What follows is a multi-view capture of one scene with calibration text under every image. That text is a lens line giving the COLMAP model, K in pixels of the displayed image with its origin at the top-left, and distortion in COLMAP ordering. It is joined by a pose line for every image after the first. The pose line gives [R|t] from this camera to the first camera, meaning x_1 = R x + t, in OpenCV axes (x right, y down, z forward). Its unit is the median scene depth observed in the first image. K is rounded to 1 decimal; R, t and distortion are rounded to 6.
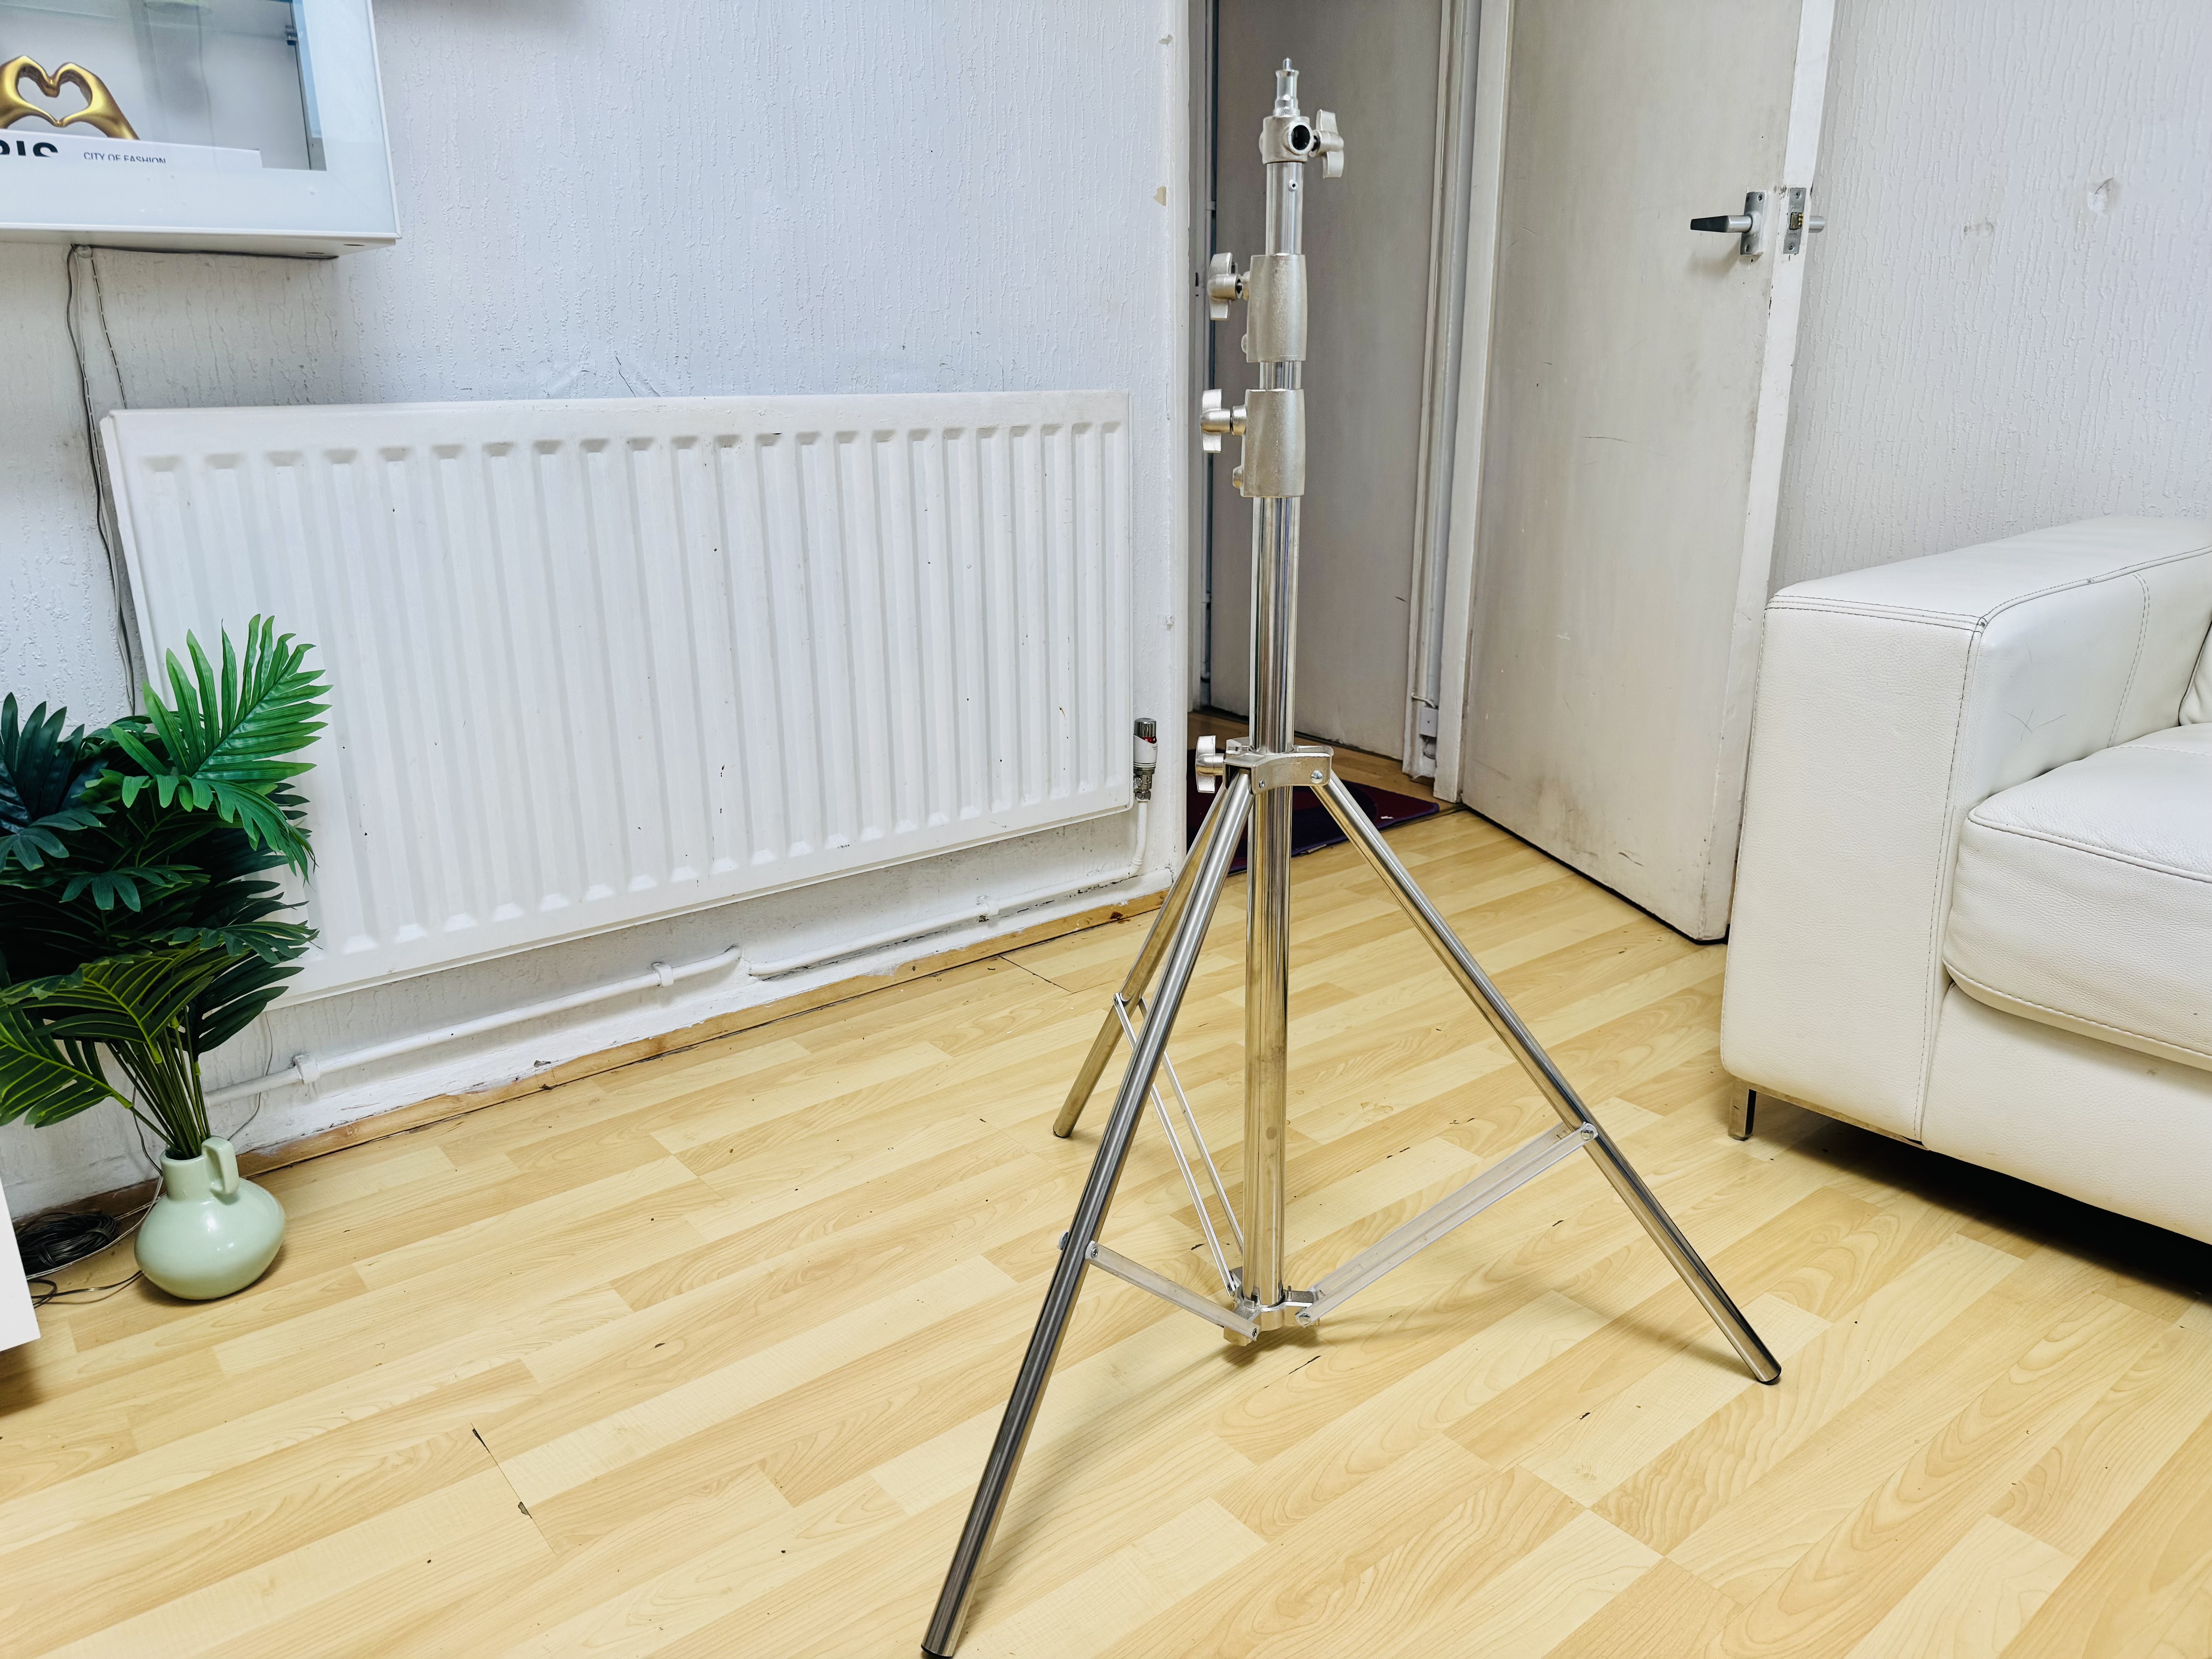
lens RADIAL K [[1557.1, 0, 1106.0], [0, 1557.1, 829.5], [0, 0, 1]] dist [0.128066, -0.195045]
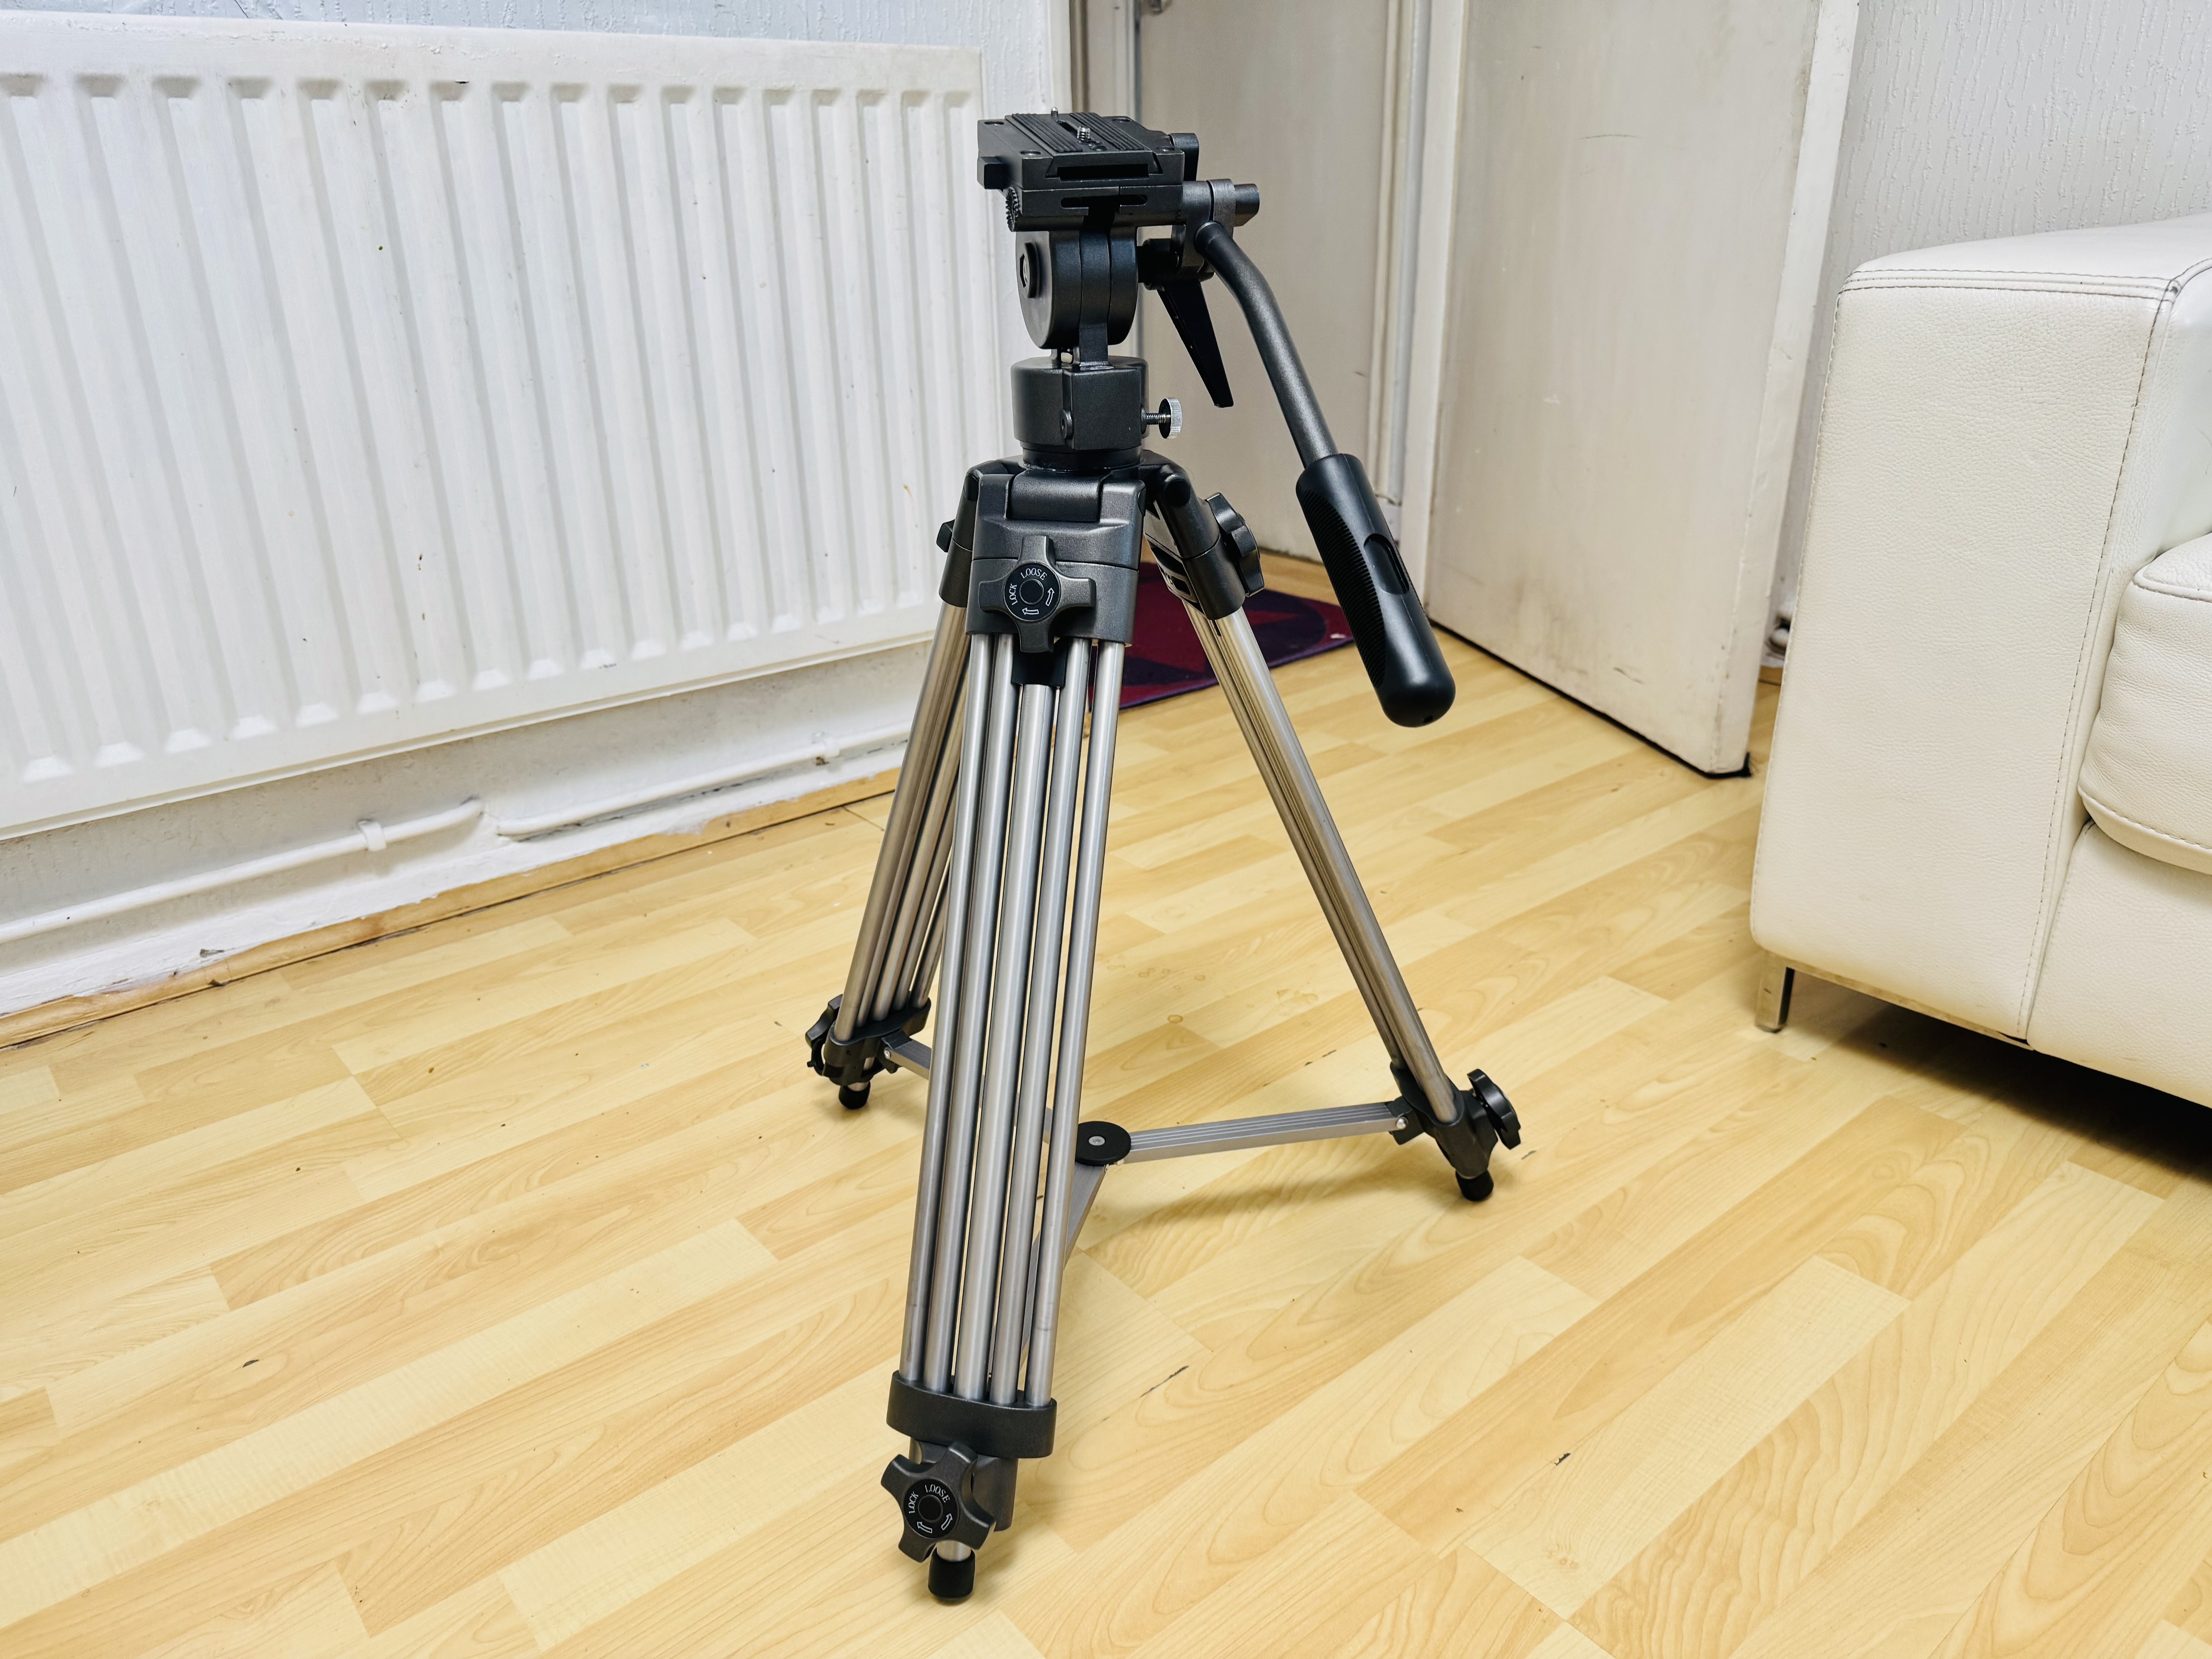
lens RADIAL K [[1578.3, 0, 1090.9], [0, 1578.3, 849.0], [0, 0, 1]] dist [0.058146, -0.080172]
pose [[0.999891, -0.014002, 0.004673, 0.071847], [0.013414, 0.994019, 0.108381, 0.021461], [-0.006162, -0.108307, 0.994098, 0.252063]]
